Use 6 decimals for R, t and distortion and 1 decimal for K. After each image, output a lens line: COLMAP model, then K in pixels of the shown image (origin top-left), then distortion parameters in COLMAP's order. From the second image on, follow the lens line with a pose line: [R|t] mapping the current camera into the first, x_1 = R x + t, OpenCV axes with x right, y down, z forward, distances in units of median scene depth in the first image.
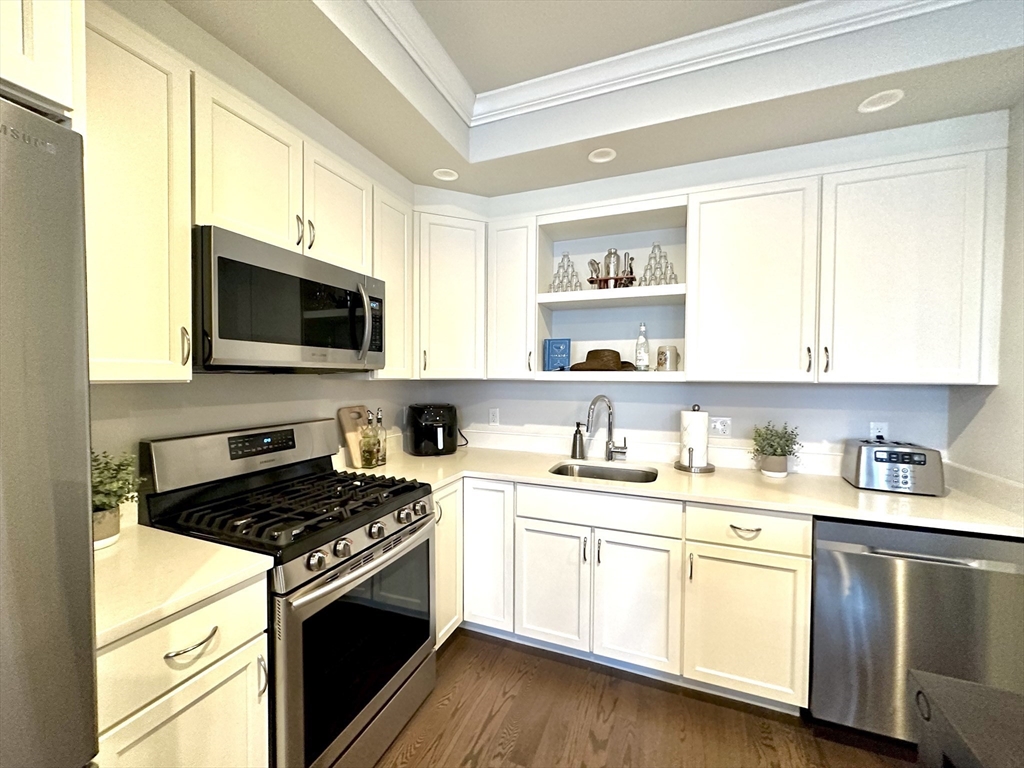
lens RADIAL K [[407.7, 0, 511.6], [0, 407.7, 383.0], [0, 0, 1]] dist [-0.005186, 0.000940]
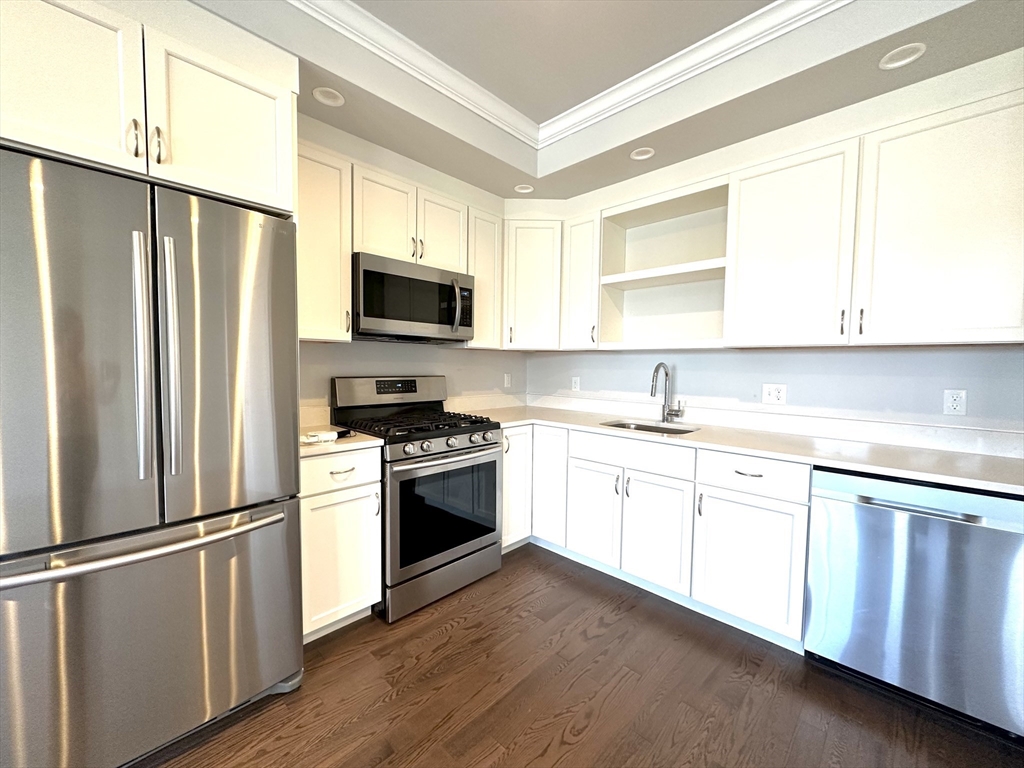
lens RADIAL K [[407.7, 0, 512.1], [0, 407.7, 384.2], [0, 0, 1]] dist [-0.005186, 0.000940]
pose [[0.924662, 0.025156, -0.379958, 0.365563], [-0.014815, 0.999437, 0.030115, 0.079217], [0.380502, -0.022217, 0.924513, -0.256313]]
